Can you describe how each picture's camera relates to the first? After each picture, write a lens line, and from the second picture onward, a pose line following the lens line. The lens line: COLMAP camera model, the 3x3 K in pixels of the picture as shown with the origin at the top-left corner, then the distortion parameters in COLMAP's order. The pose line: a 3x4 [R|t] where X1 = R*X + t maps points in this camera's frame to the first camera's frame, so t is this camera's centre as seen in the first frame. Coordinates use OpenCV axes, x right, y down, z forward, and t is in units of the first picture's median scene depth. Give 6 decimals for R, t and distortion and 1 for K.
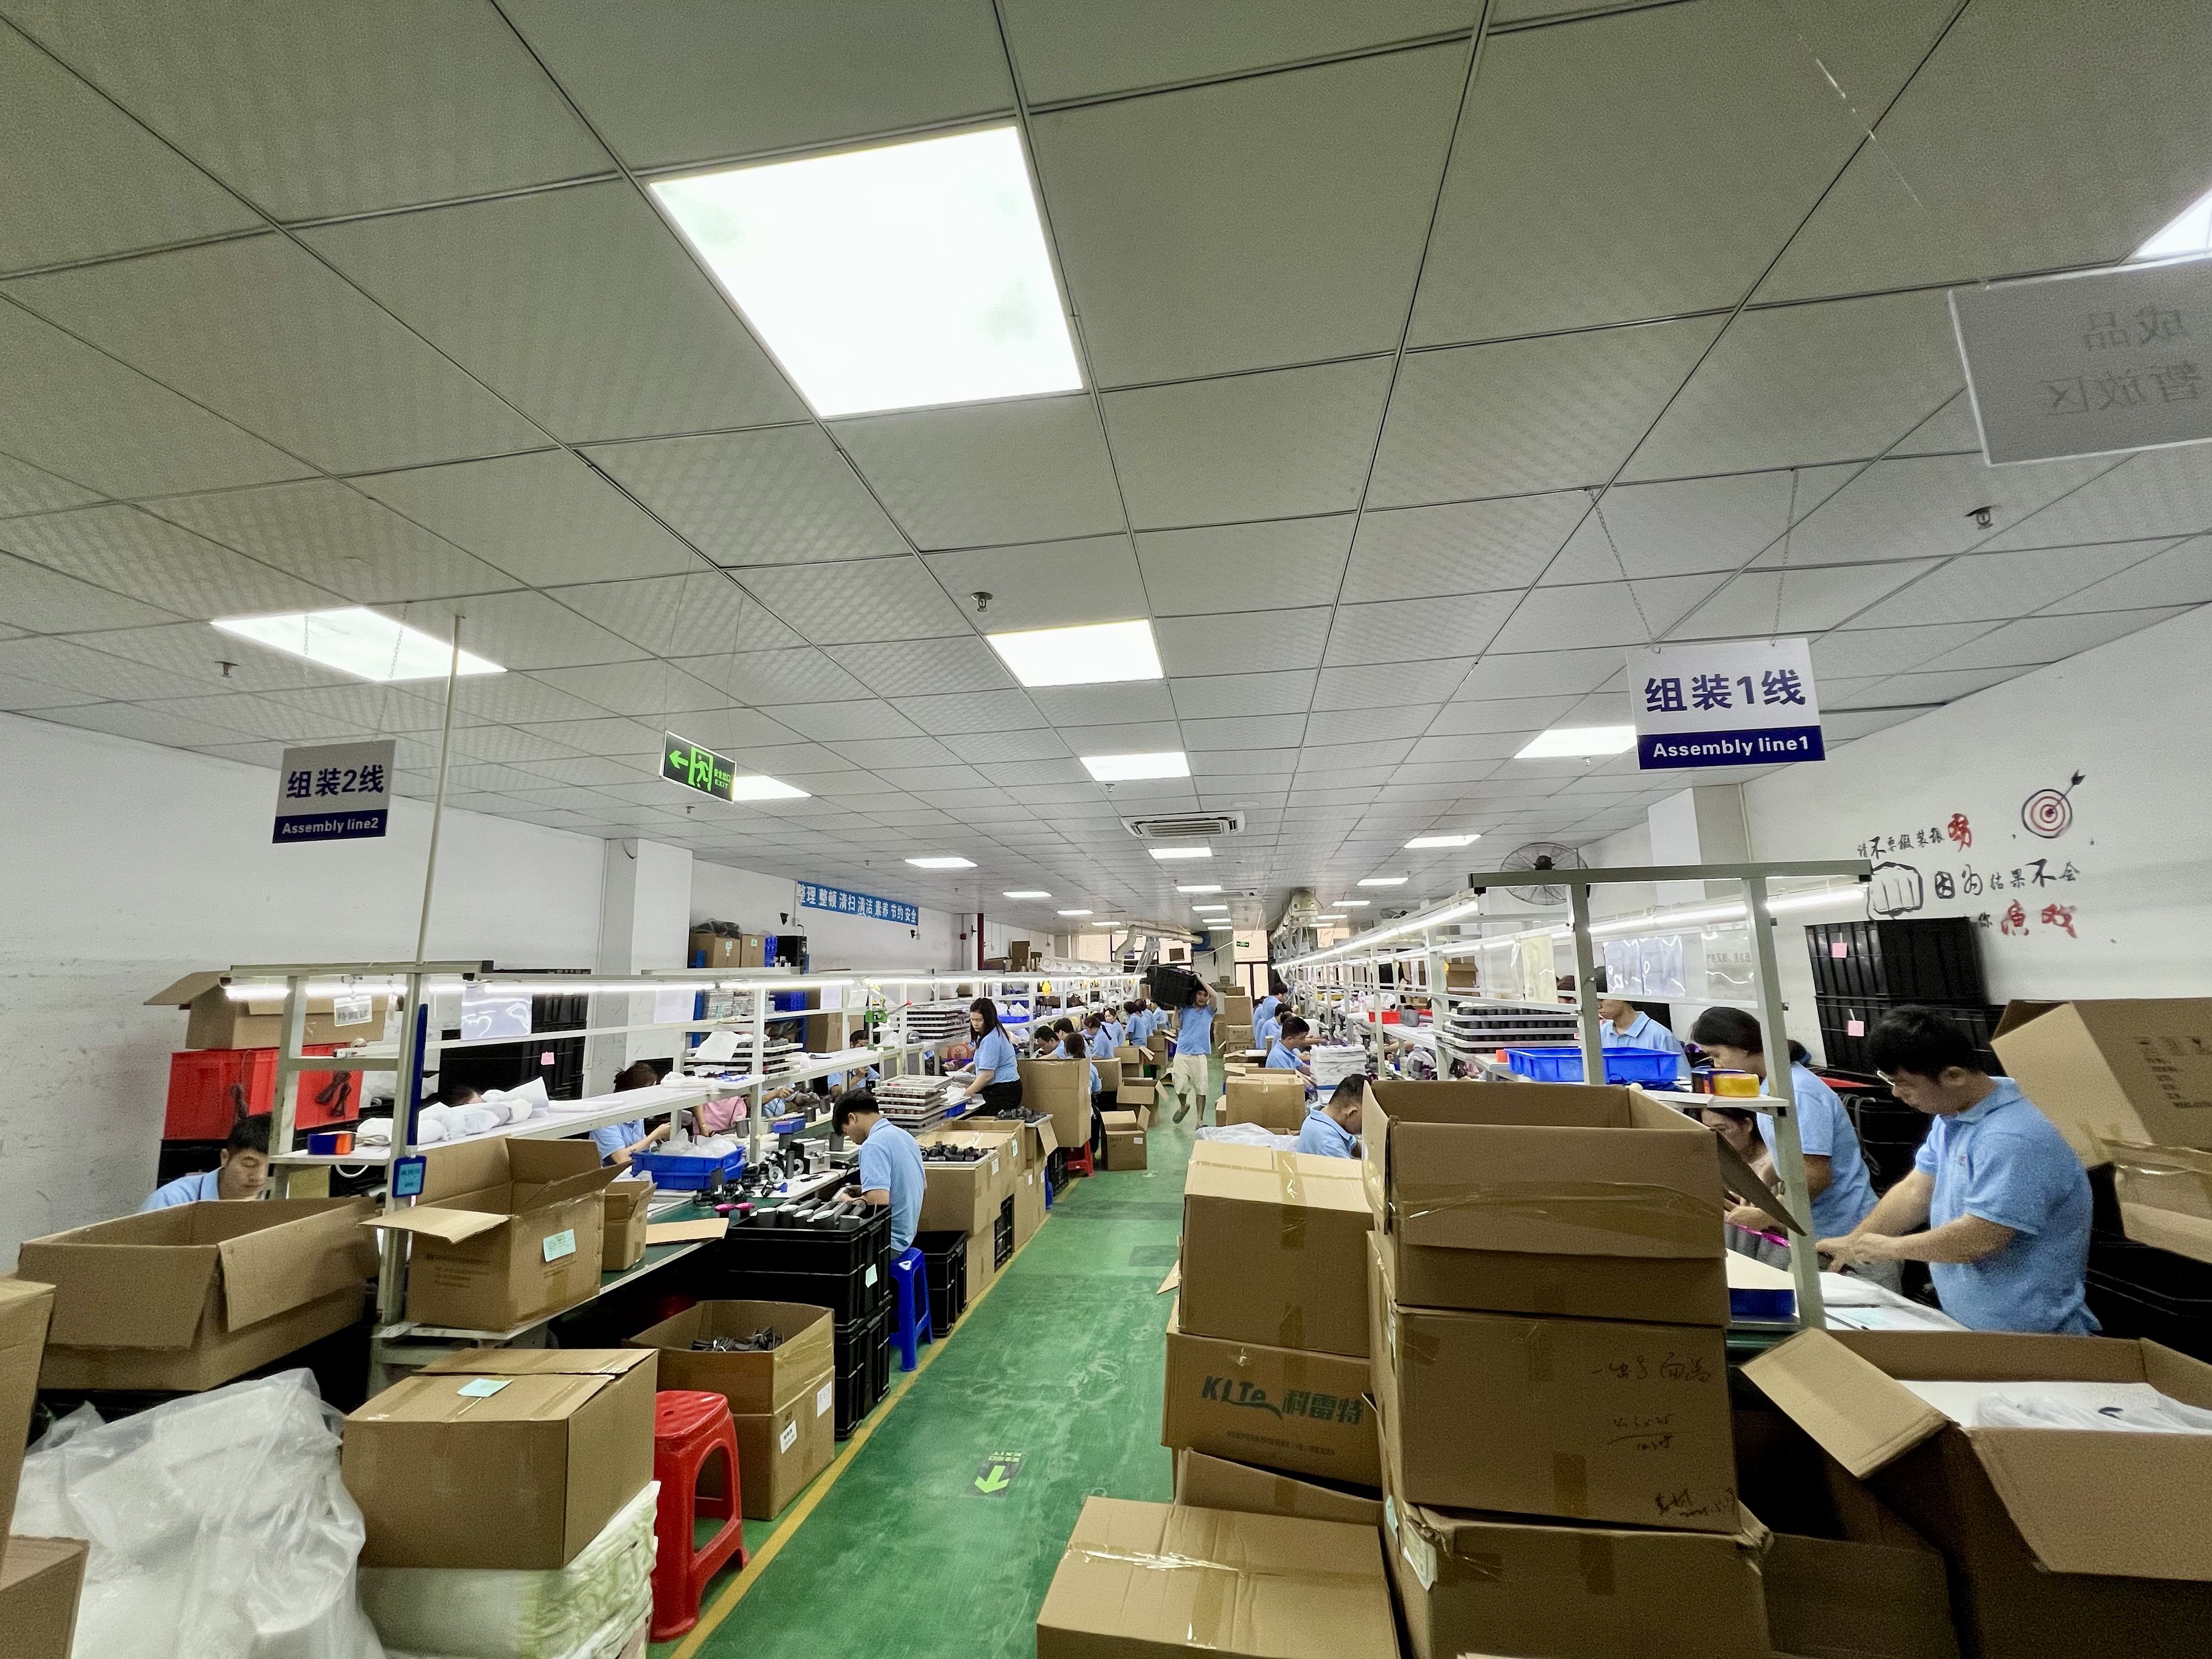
lens RADIAL K [[898.2, 0, 1097.4], [0, 898.2, 830.3], [0, 0, 1]] dist [0.001792, 0.000081]
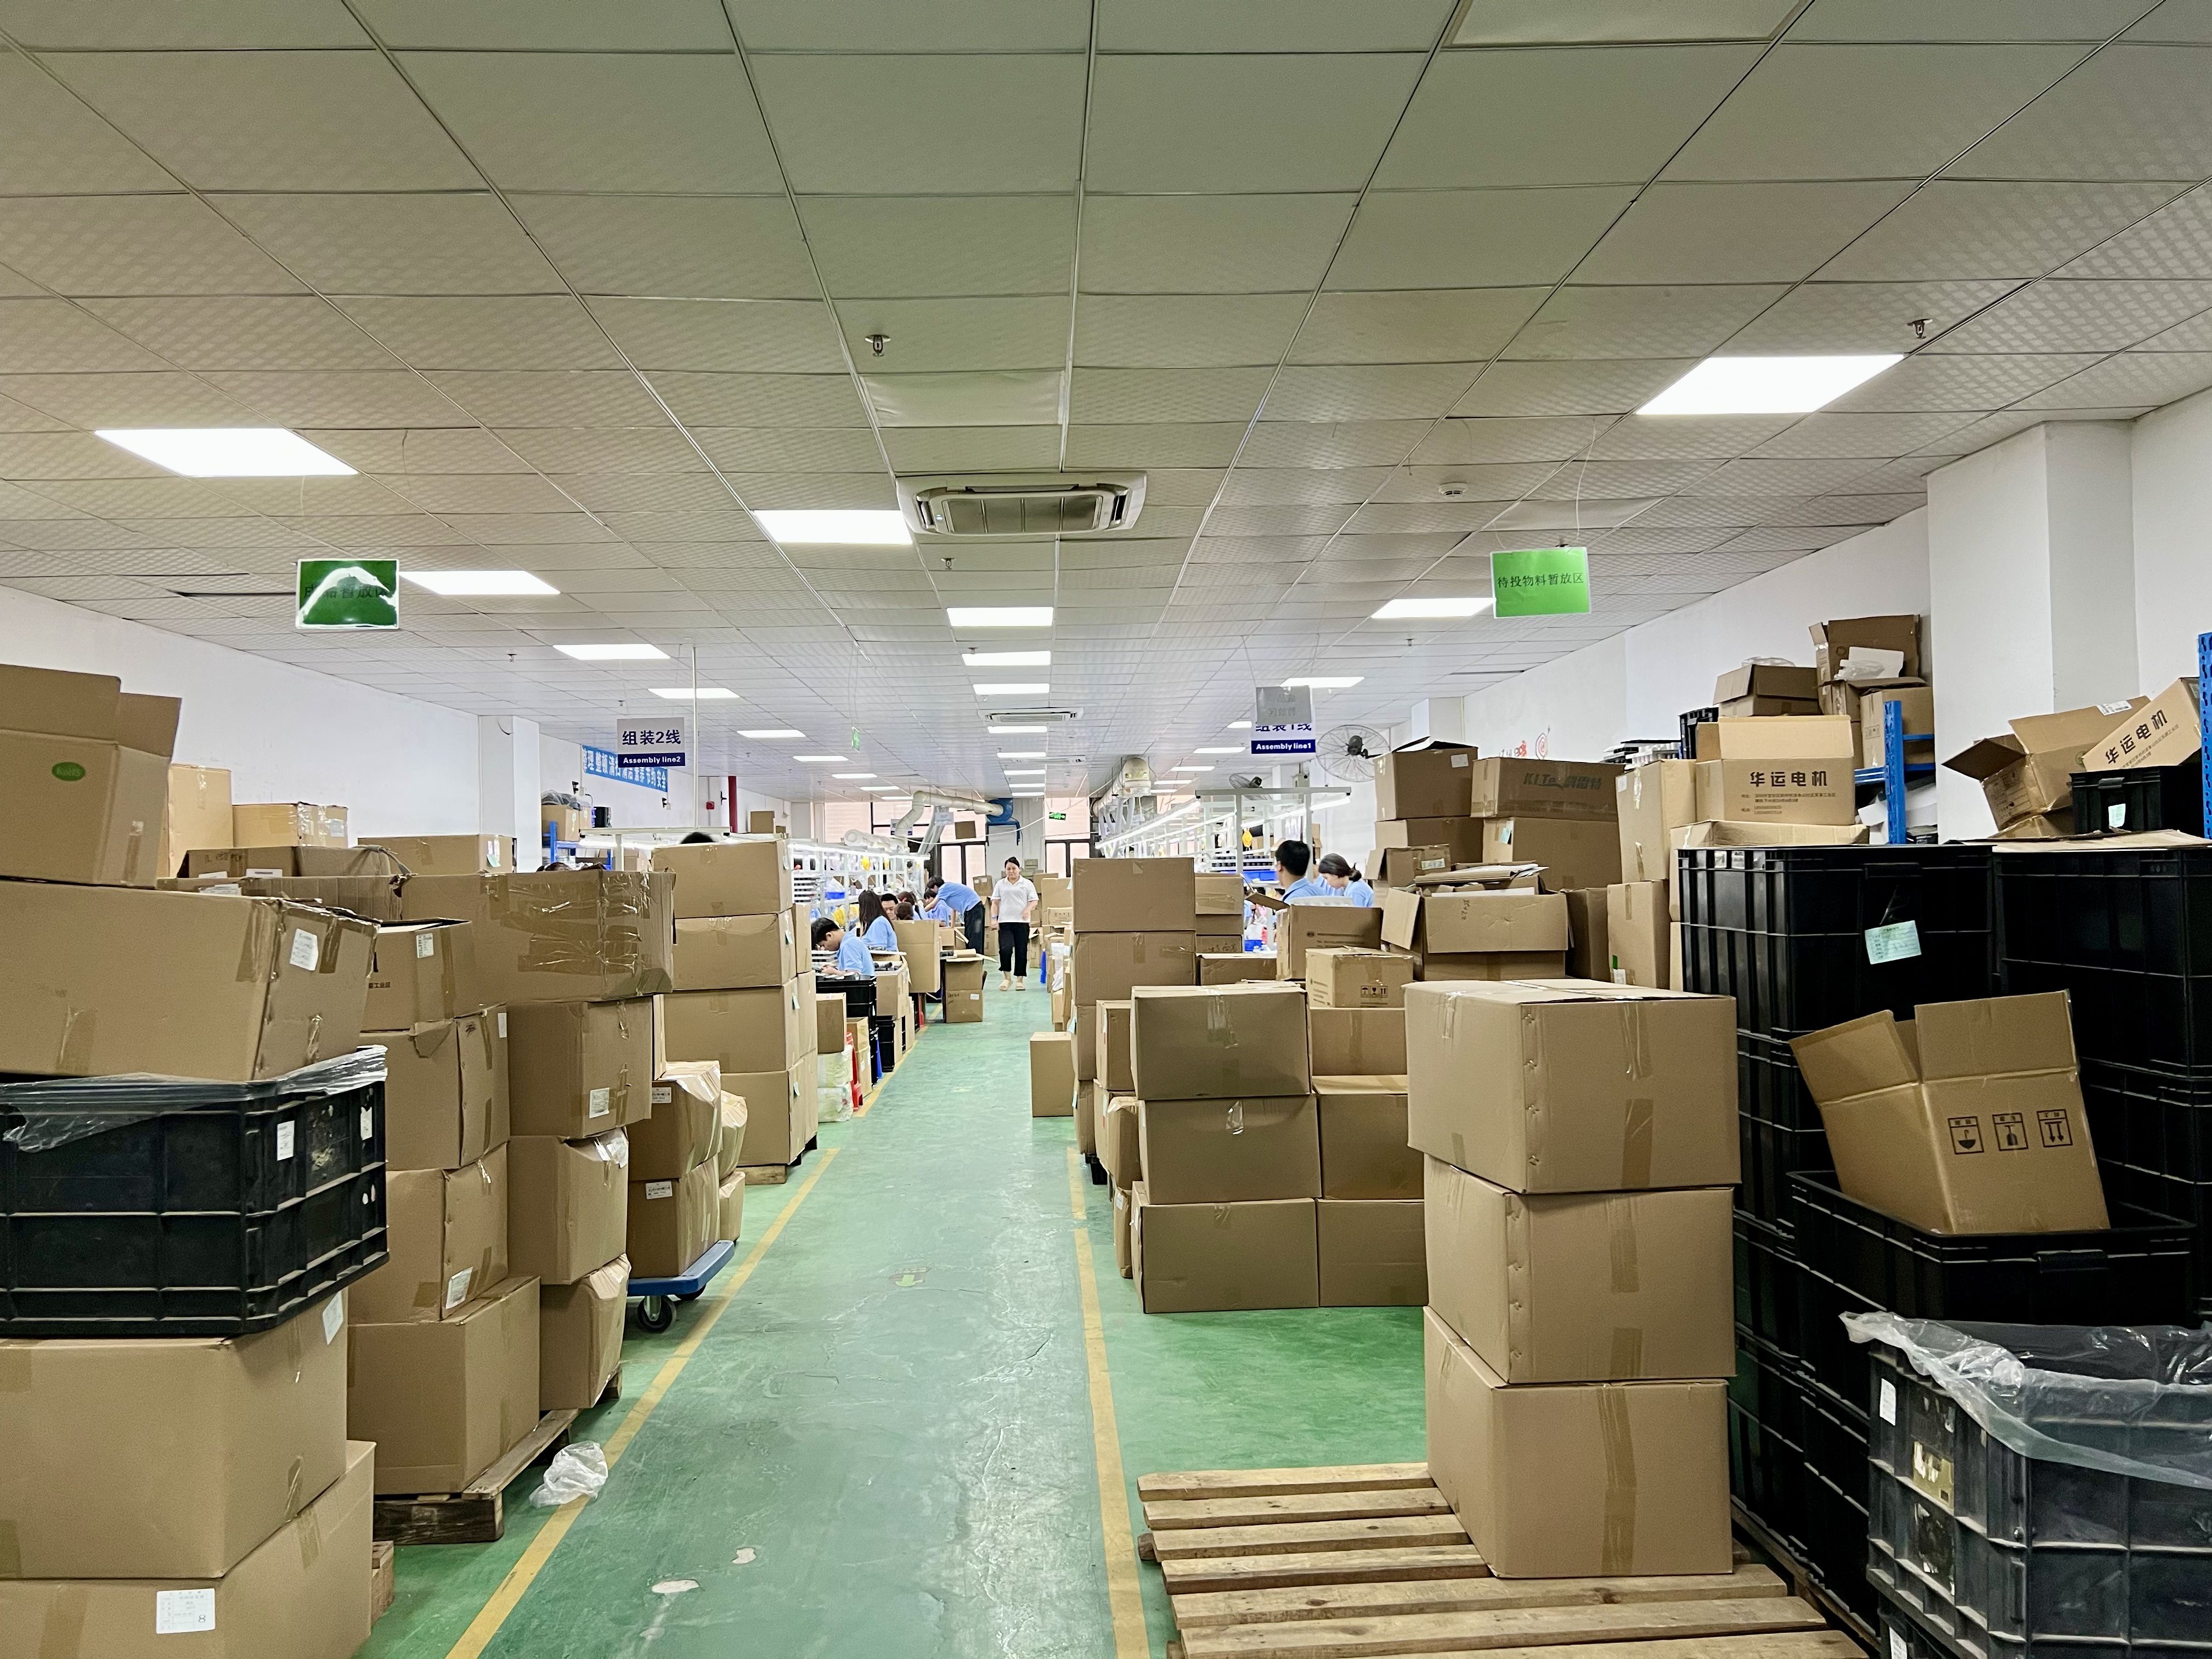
lens RADIAL K [[1783.2, 0, 1105.3], [0, 1783.2, 827.3], [0, 0, 1]] dist [-0.125420, -0.002159]
pose [[0.979617, 0.001987, 0.200863, -0.121531], [-0.028758, 0.991038, 0.130451, -0.074034], [-0.198803, -0.133568, 0.970895, -0.565523]]
